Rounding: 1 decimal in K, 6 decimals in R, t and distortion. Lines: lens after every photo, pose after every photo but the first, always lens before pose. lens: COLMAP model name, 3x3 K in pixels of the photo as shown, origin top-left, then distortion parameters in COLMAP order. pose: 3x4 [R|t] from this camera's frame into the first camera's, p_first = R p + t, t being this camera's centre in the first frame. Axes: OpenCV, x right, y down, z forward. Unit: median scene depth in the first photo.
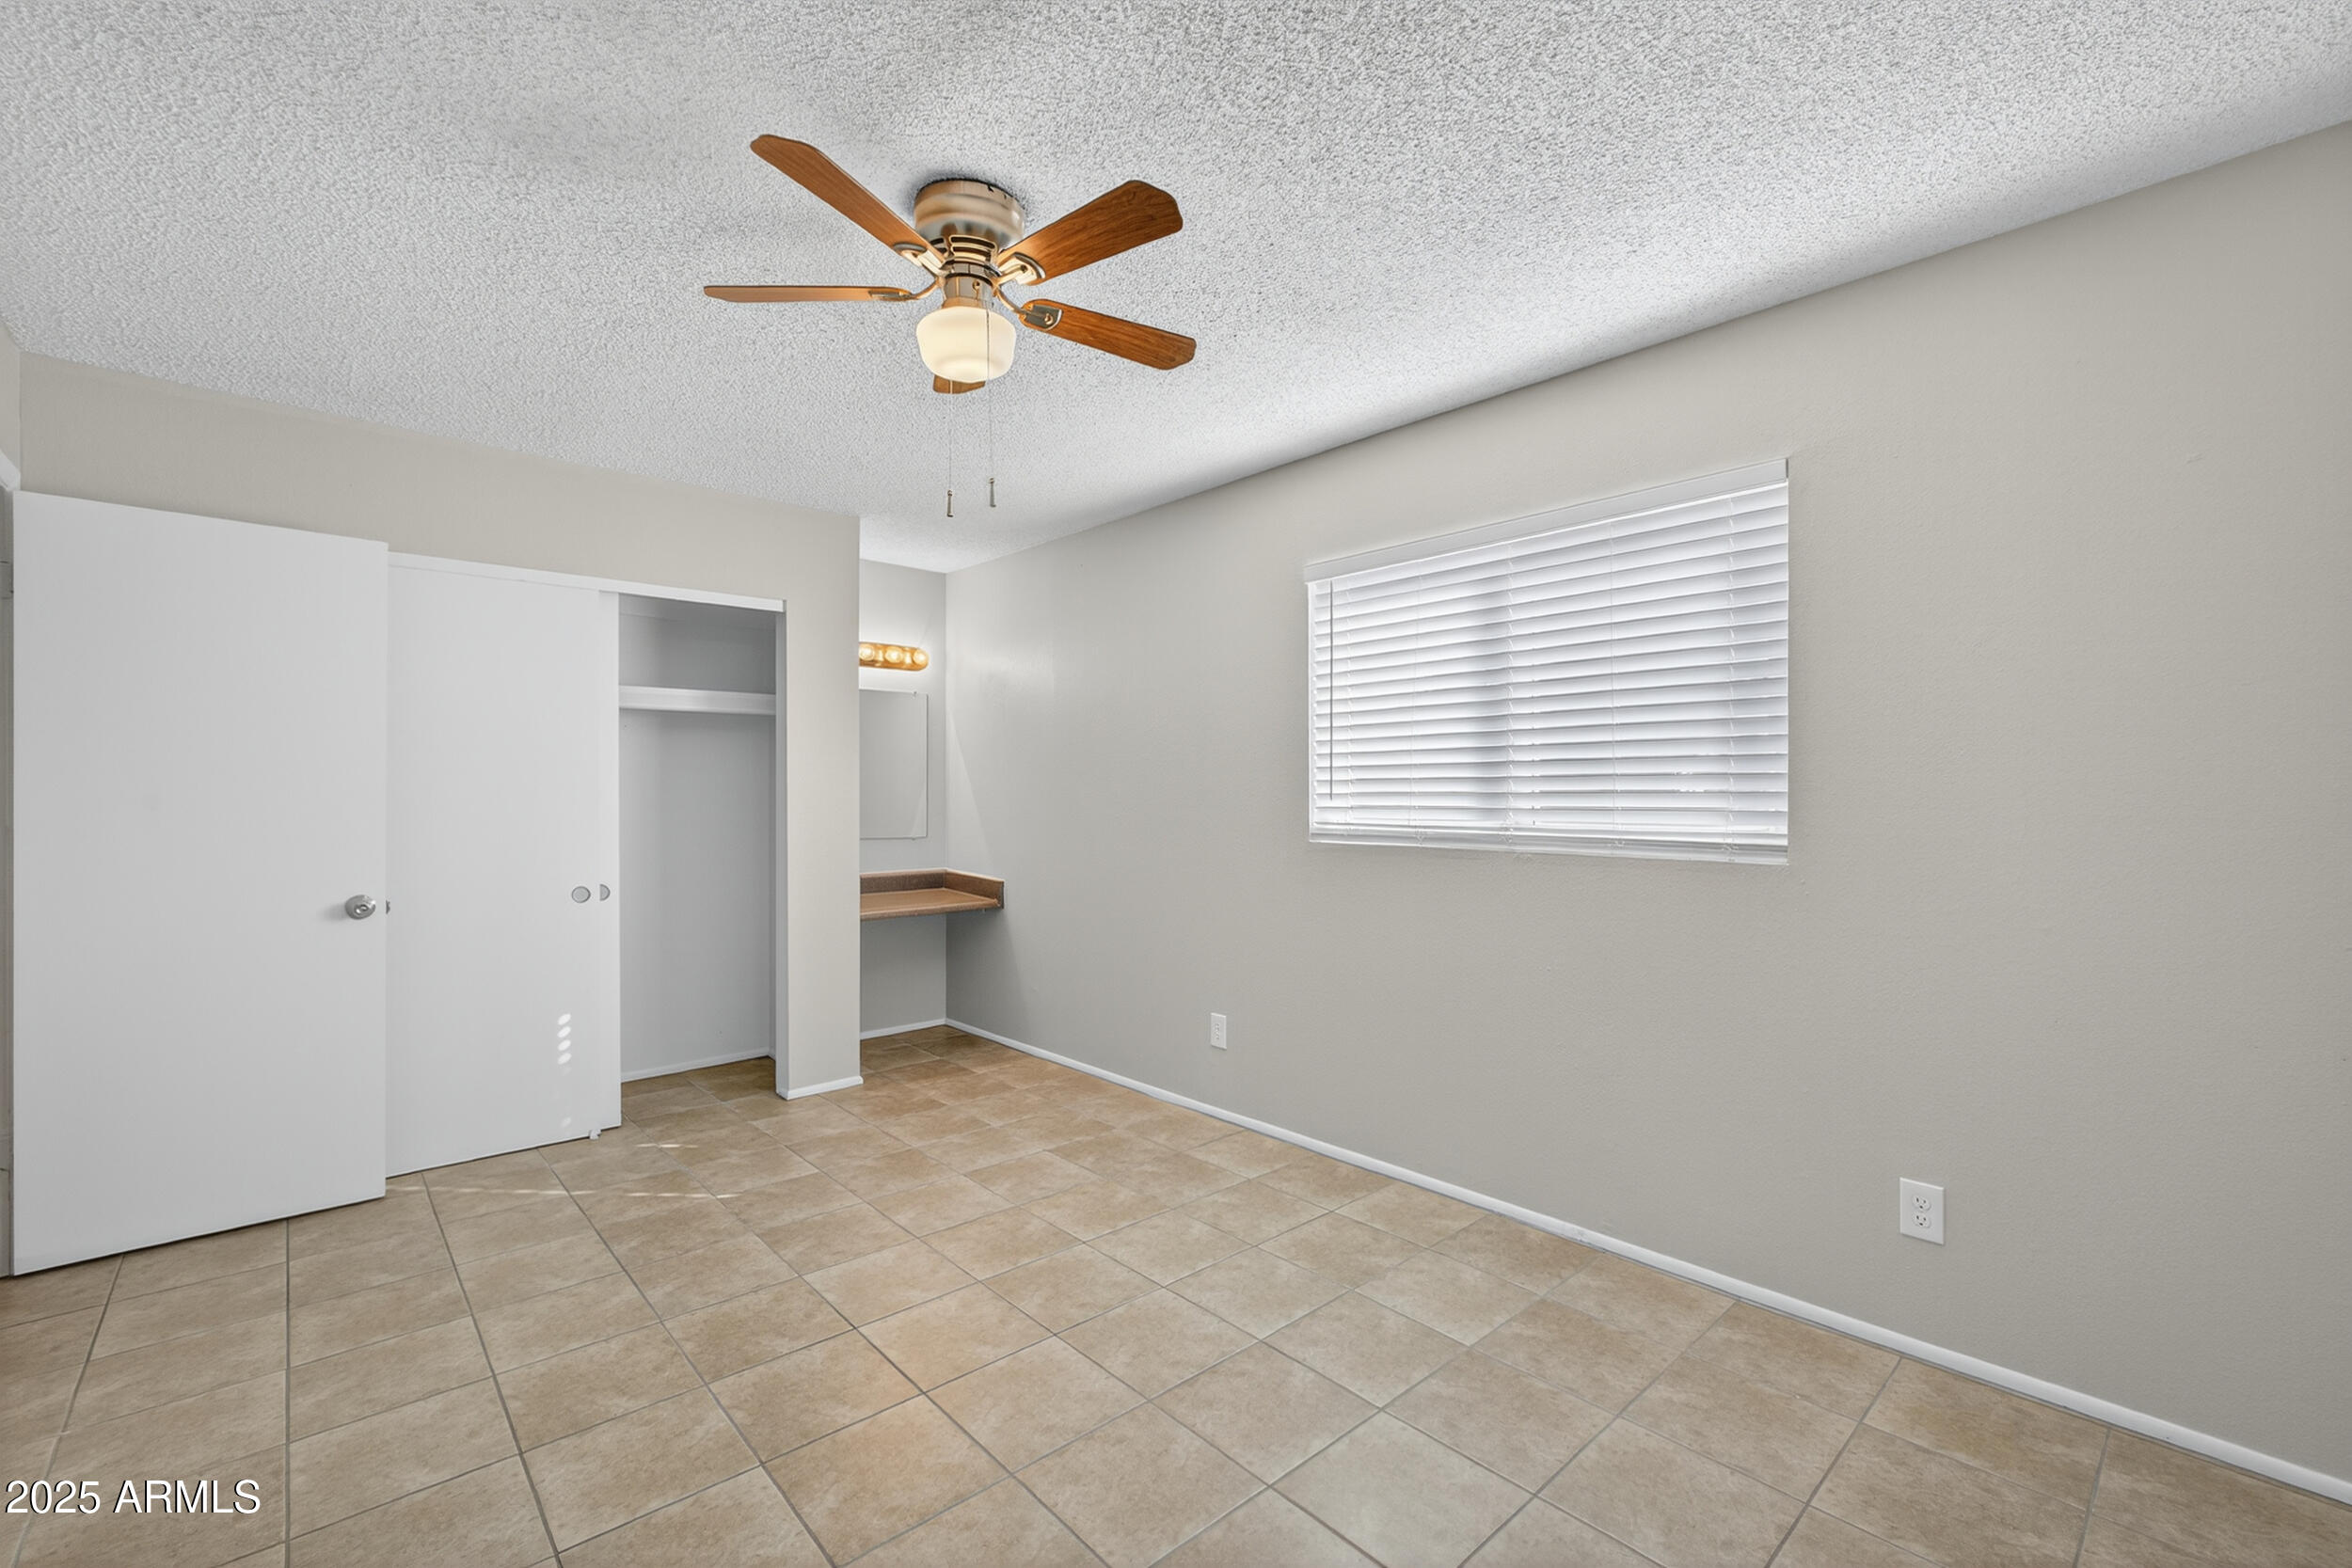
lens RADIAL K [[1001.3, 0, 1172.8], [0, 1001.3, 792.6], [0, 0, 1]] dist [-0.003830, -0.000288]
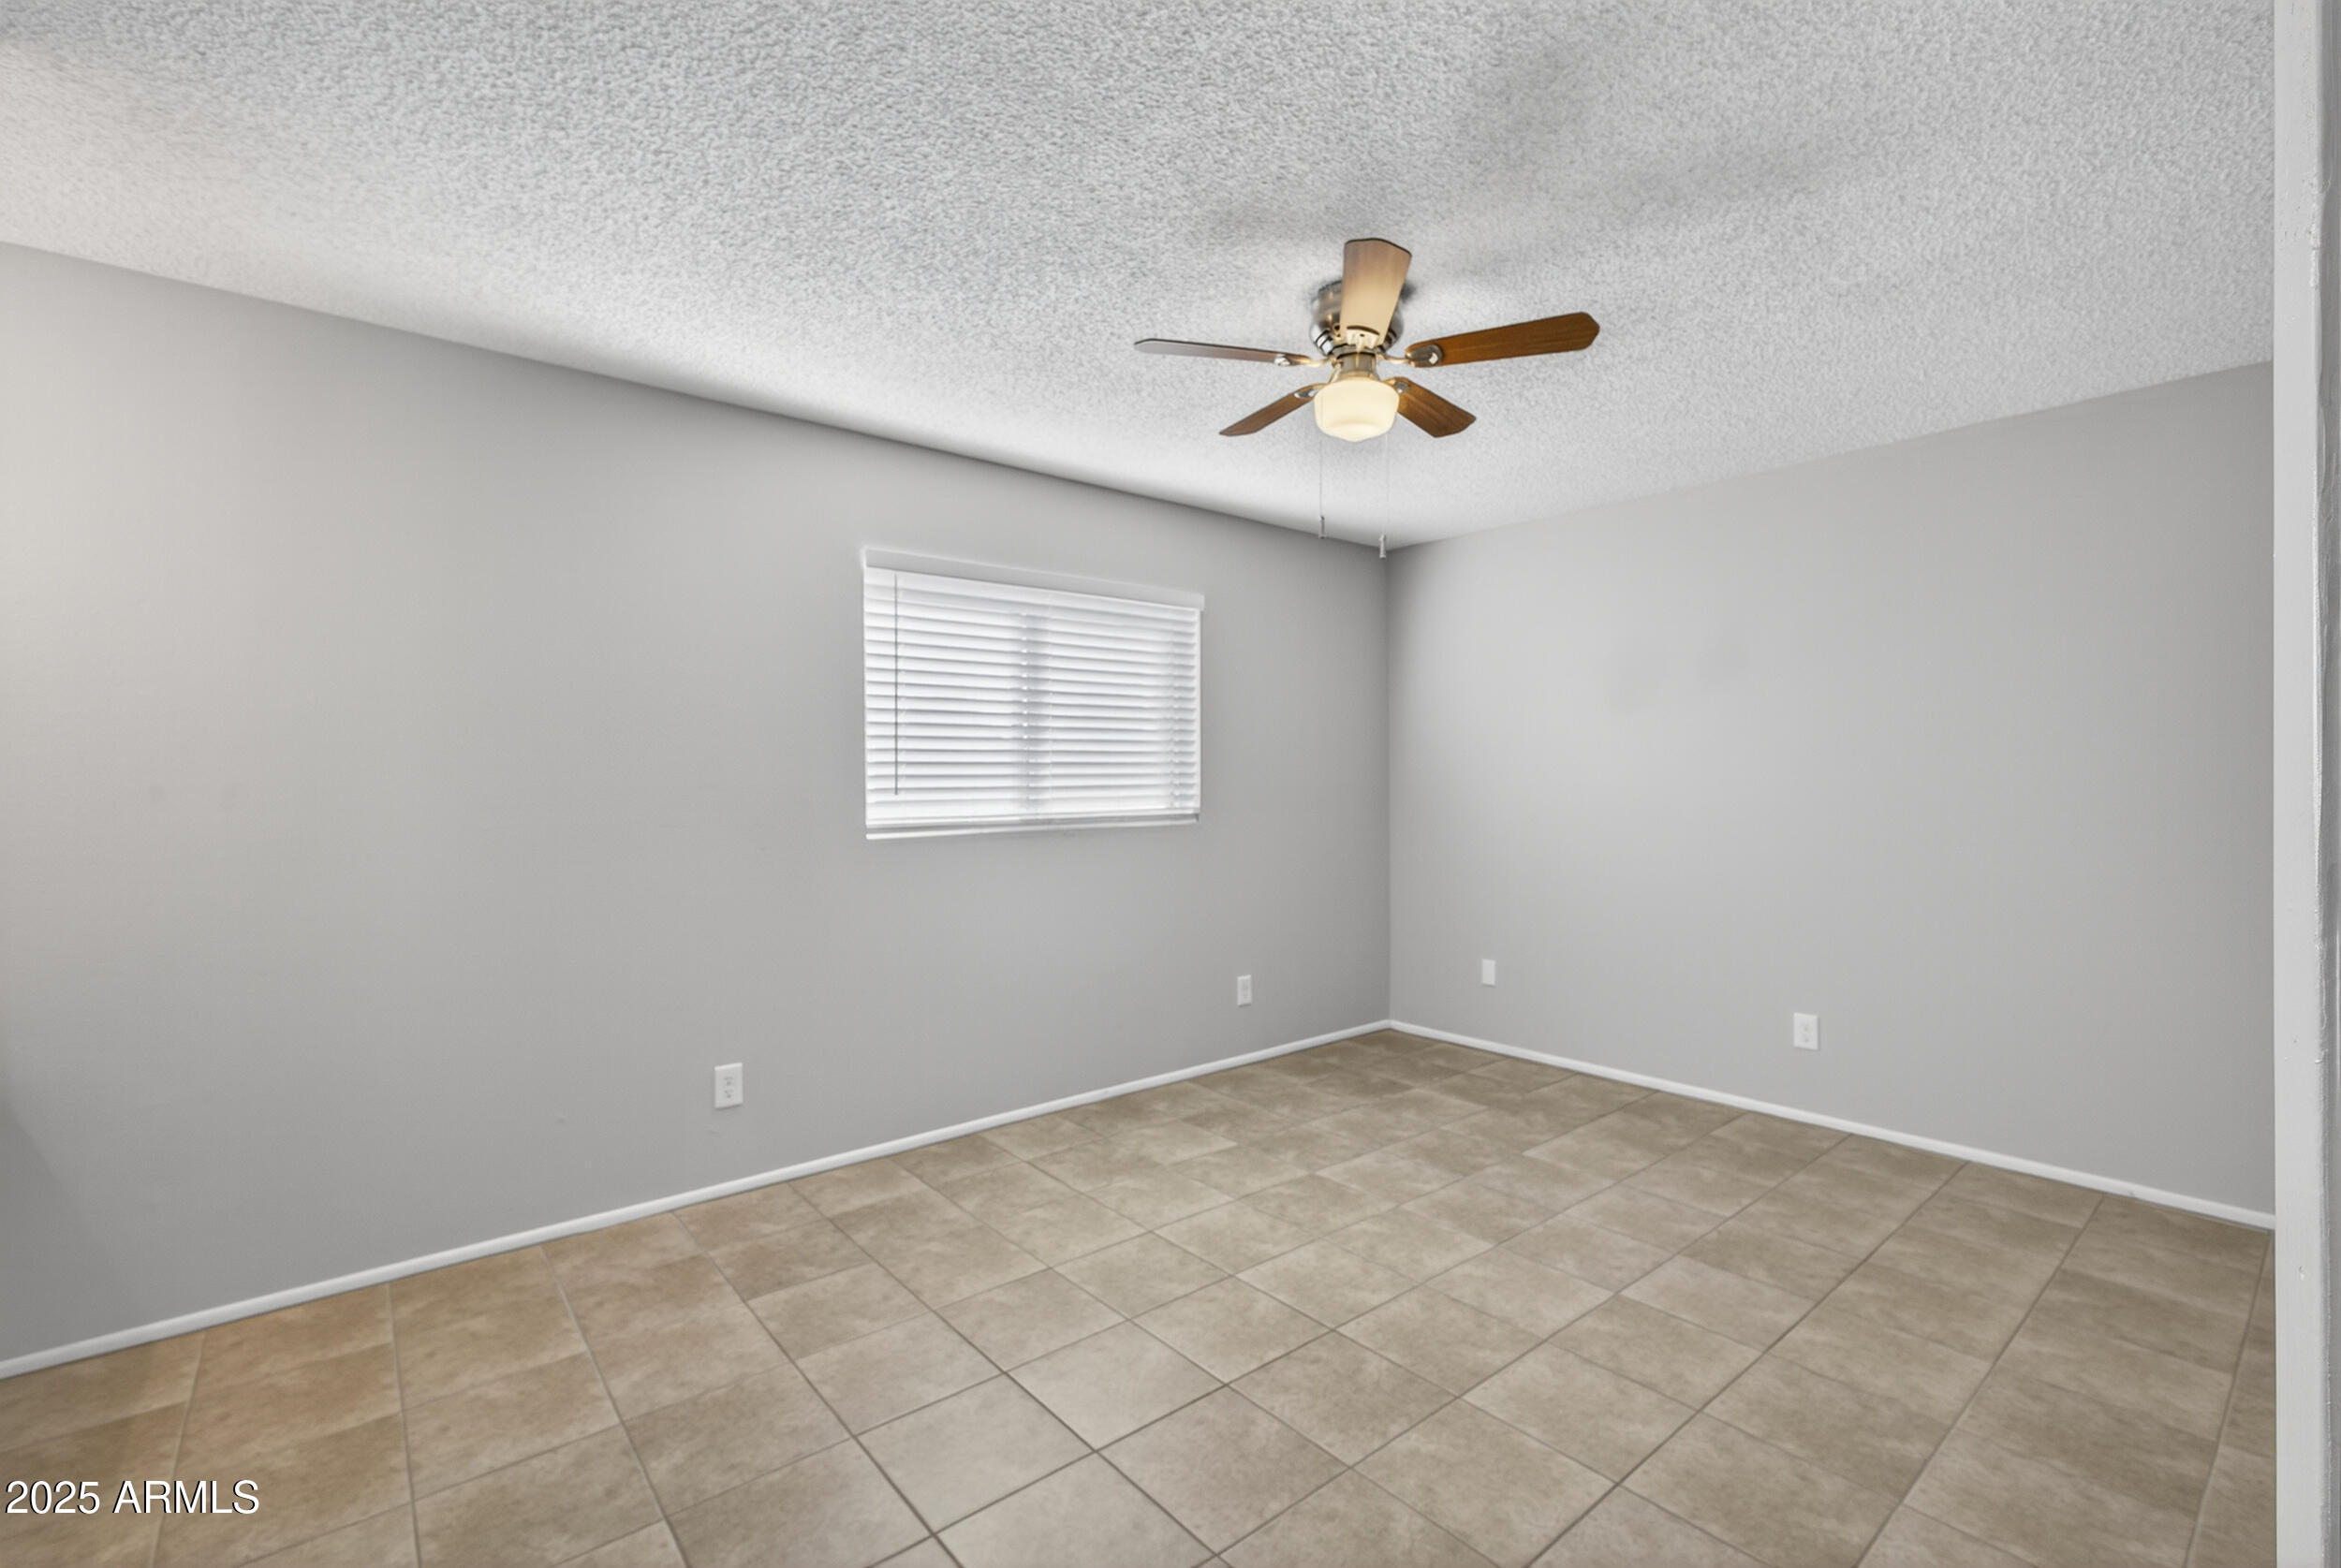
lens RADIAL K [[996.5, 0, 1164.0], [0, 996.5, 775.8], [0, 0, 1]] dist [-0.003830, -0.000288]
pose [[0.055775, 0.005584, 0.998428, -0.904285], [0.009272, 0.999938, -0.006111, -0.003142], [-0.998400, 0.009598, 0.055720, 0.745416]]
